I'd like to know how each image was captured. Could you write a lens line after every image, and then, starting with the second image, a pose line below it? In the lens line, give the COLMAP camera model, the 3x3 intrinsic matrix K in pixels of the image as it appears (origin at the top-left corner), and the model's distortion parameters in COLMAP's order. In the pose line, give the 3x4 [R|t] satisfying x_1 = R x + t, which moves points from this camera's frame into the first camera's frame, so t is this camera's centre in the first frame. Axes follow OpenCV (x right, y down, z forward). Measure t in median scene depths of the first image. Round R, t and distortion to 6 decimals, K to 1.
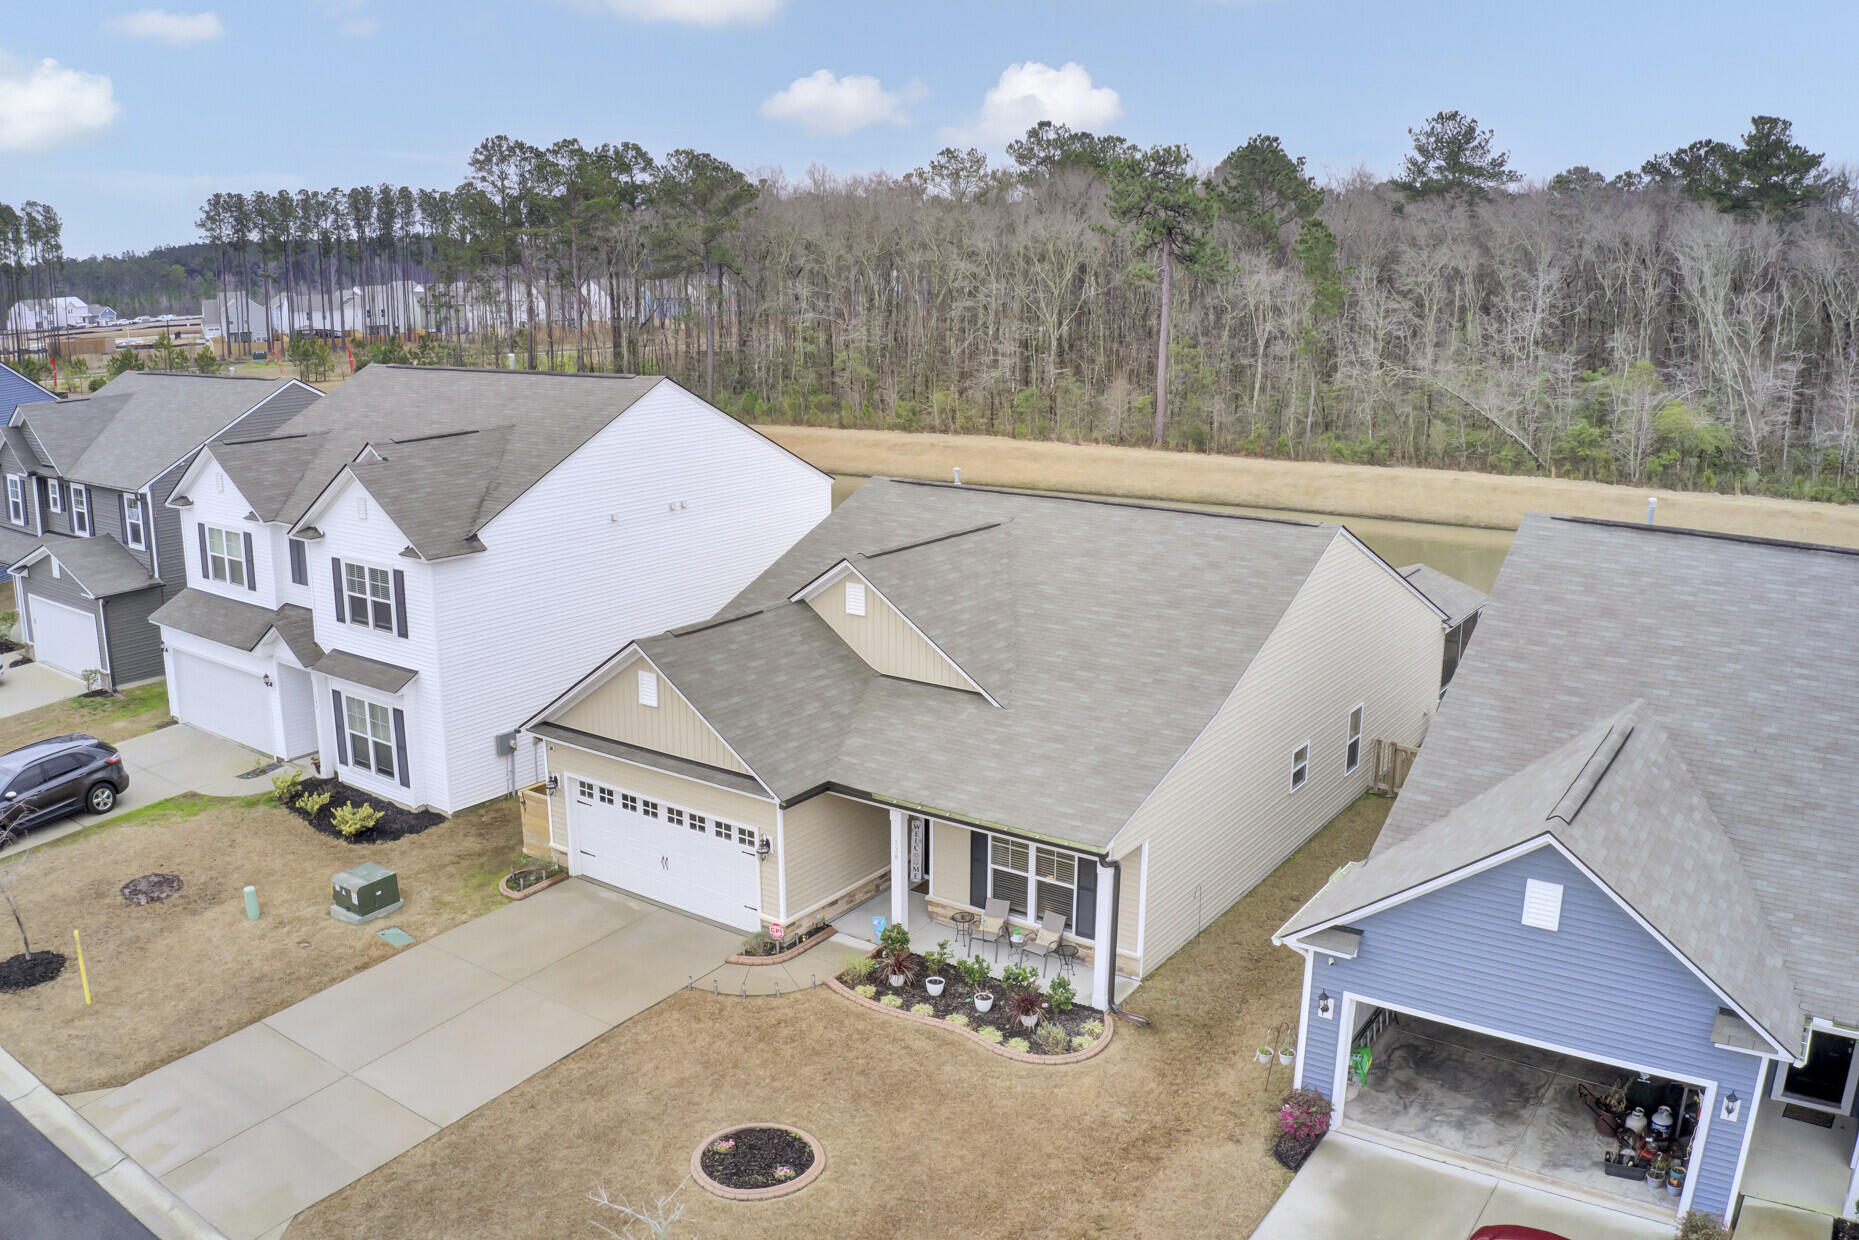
lens RADIAL K [[1506.7, 0, 929.7], [0, 1506.7, 606.6], [0, 0, 1]] dist [-0.196725, 0.028362]
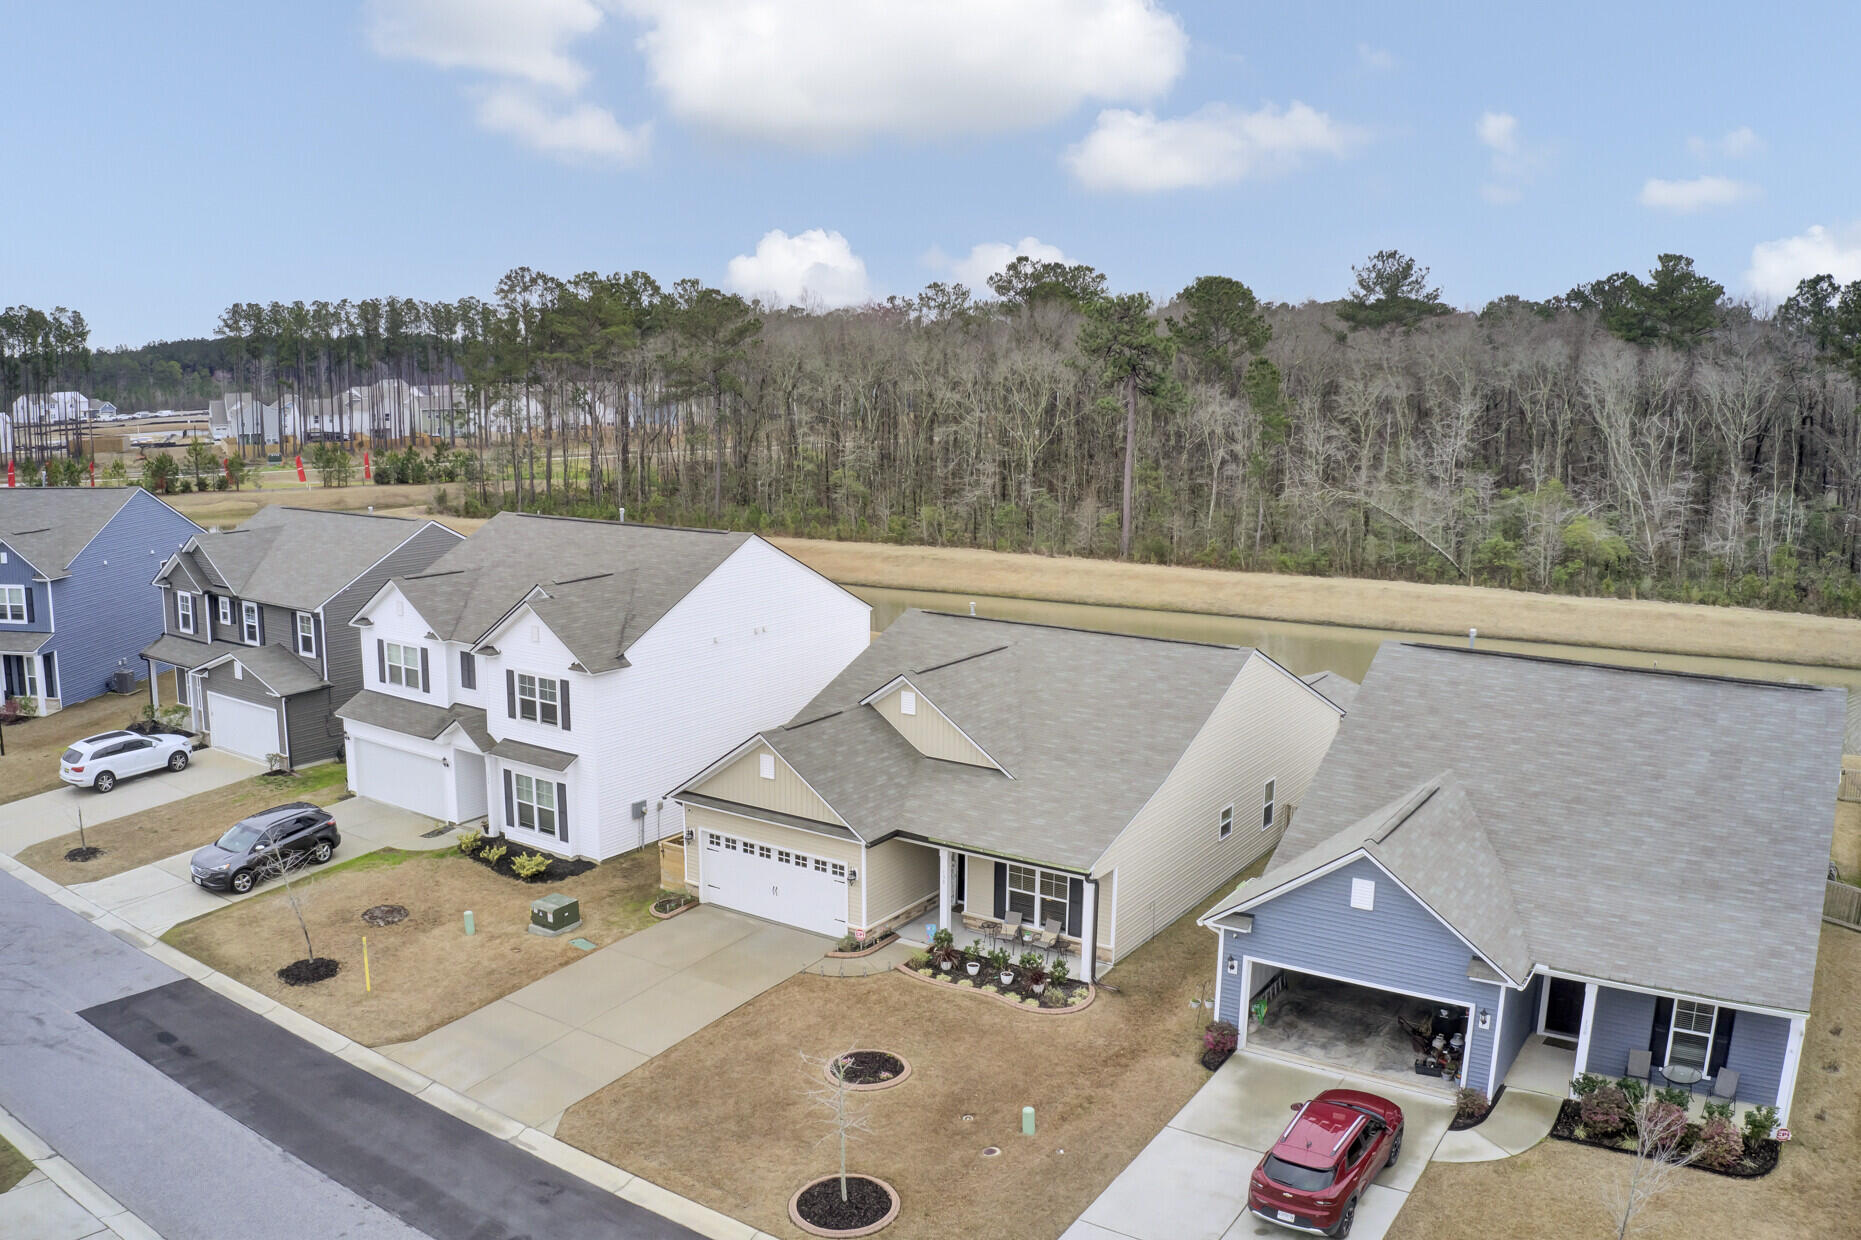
lens RADIAL K [[1508.4, 0, 930.7], [0, 1508.4, 606.5], [0, 0, 1]] dist [-0.196725, 0.028362]
pose [[0.999754, 0.000453, 0.022181, -0.057216], [0.000890, 0.998168, -0.060499, -0.009358], [-0.022167, 0.060503, 0.997922, -0.391236]]
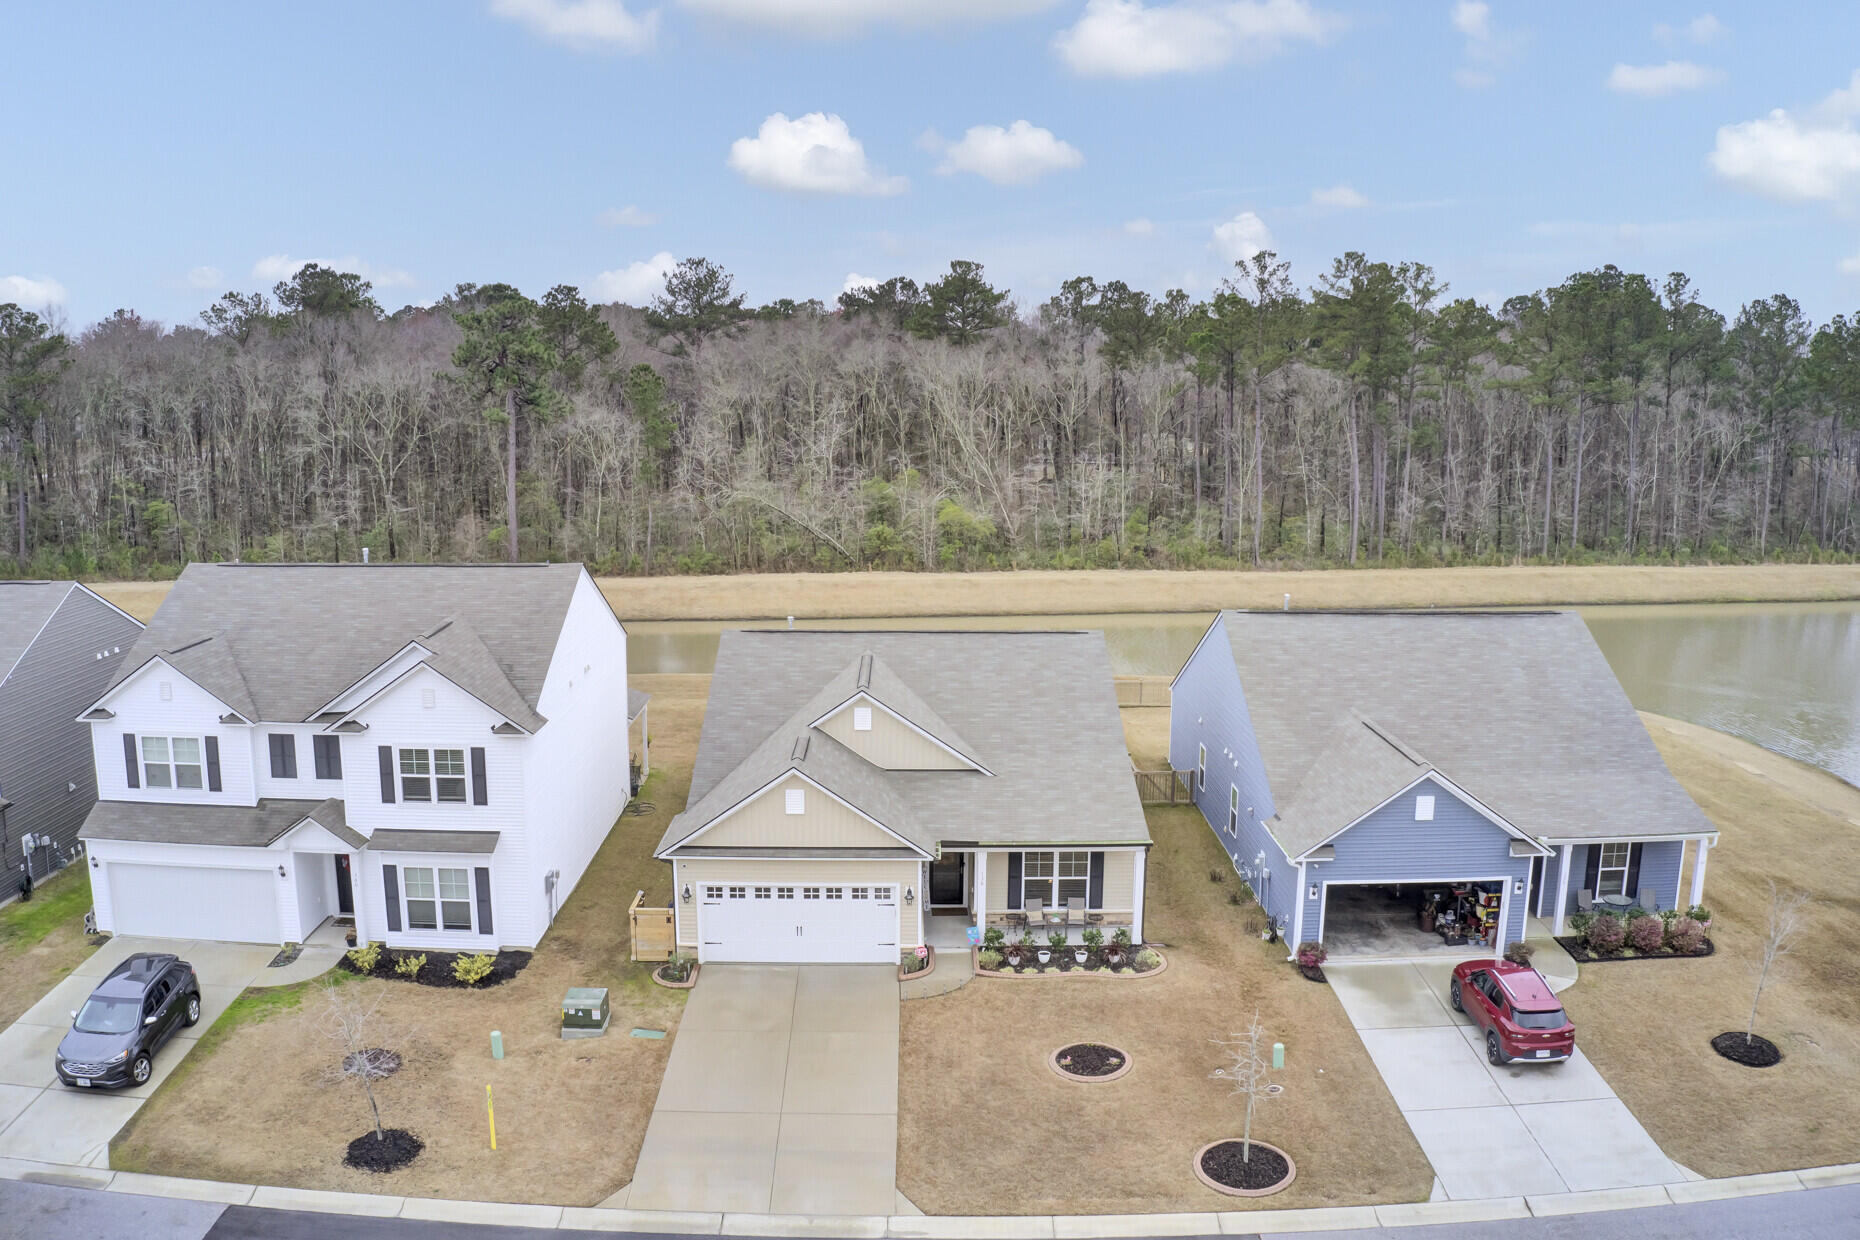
lens RADIAL K [[1507.5, 0, 930.2], [0, 1507.5, 606.6], [0, 0, 1]] dist [-0.196725, 0.028362]
pose [[0.807818, -0.088971, 0.582678, -0.765824], [0.126352, 0.991701, -0.023747, -0.064057], [-0.575730, 0.092806, 0.812356, -0.166855]]
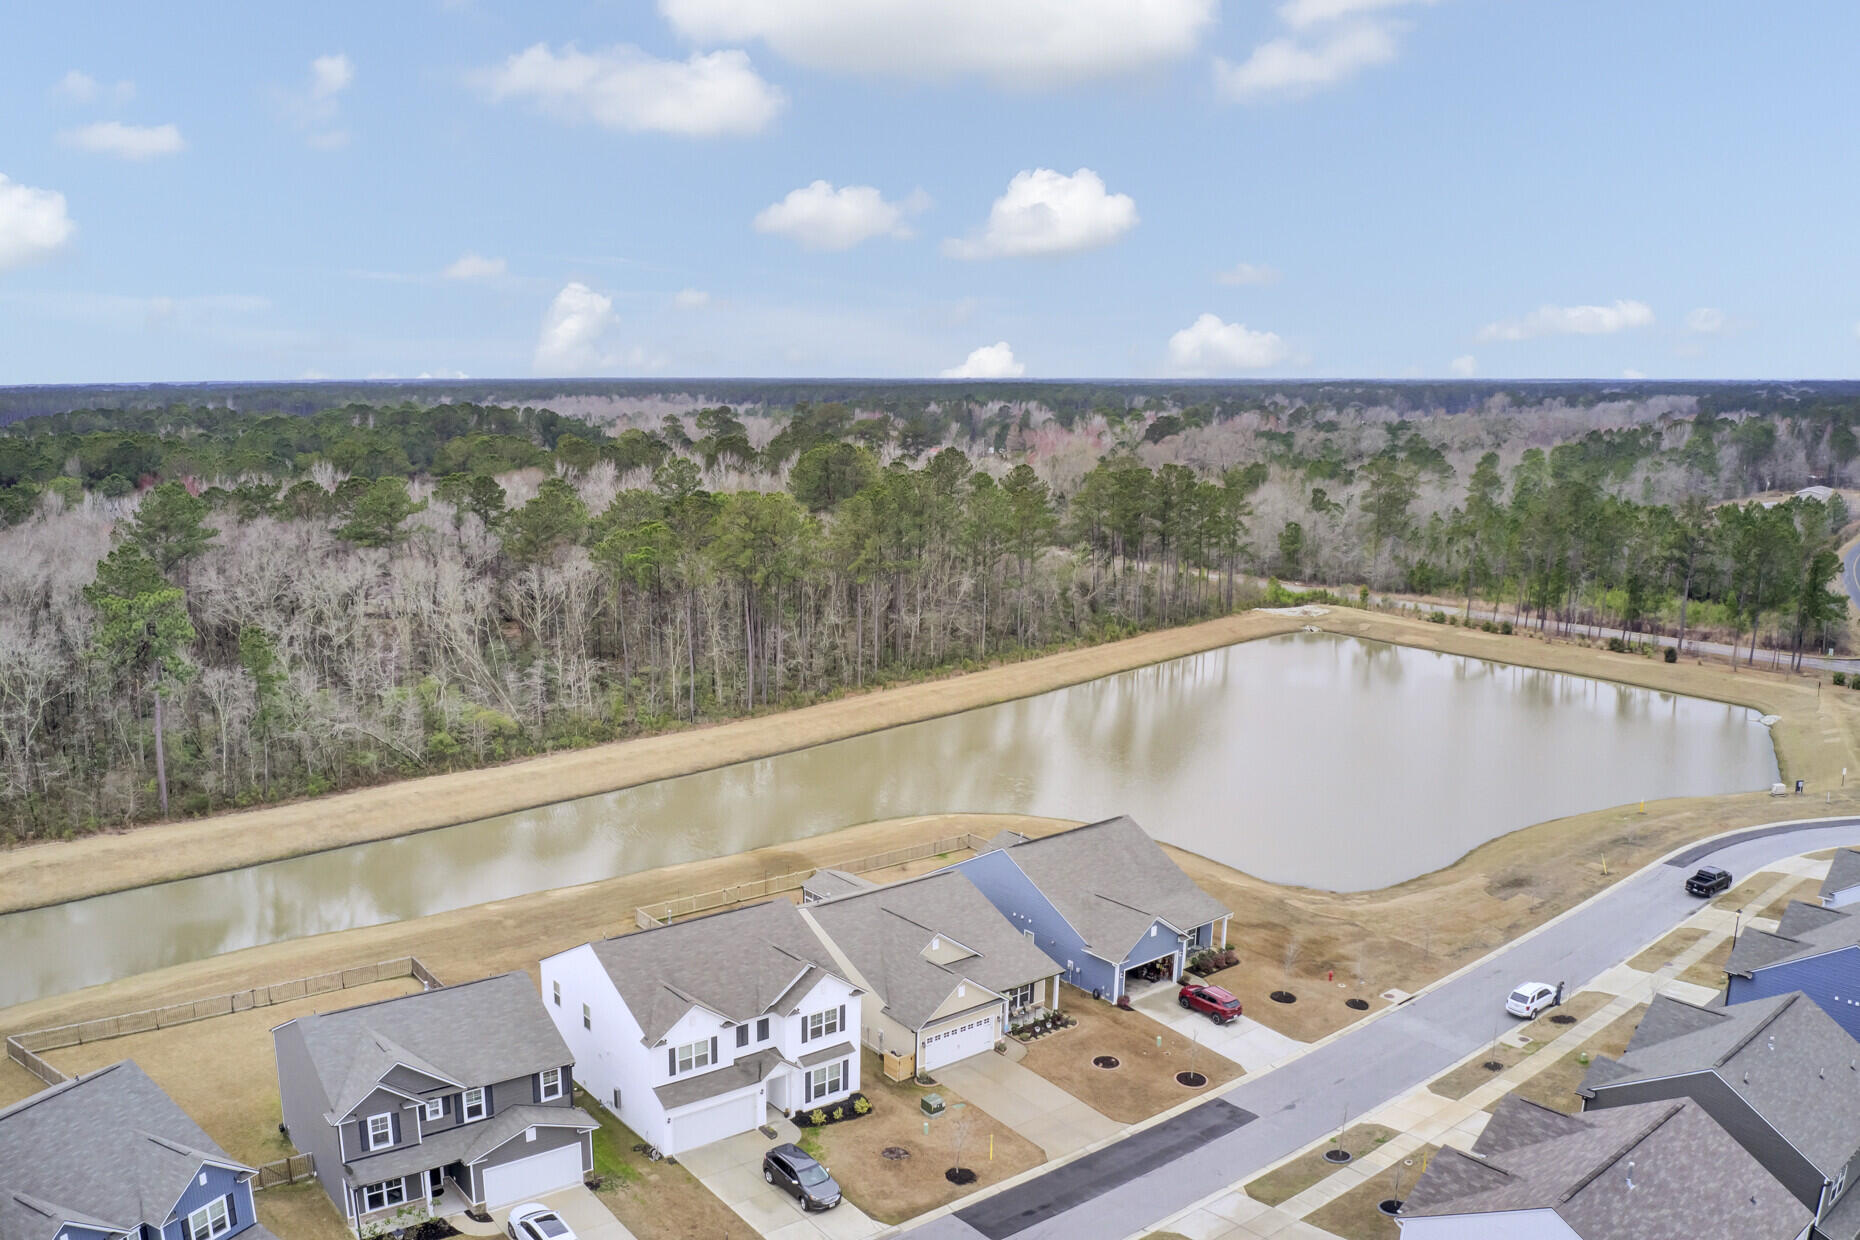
lens RADIAL K [[1507.5, 0, 930.2], [0, 1507.5, 606.6], [0, 0, 1]] dist [-0.196725, 0.028362]
pose [[0.262622, -0.144960, 0.953948, -2.660476], [0.201350, 0.975119, 0.092745, -0.896171], [-0.943657, 0.167720, 0.285276, 0.050043]]
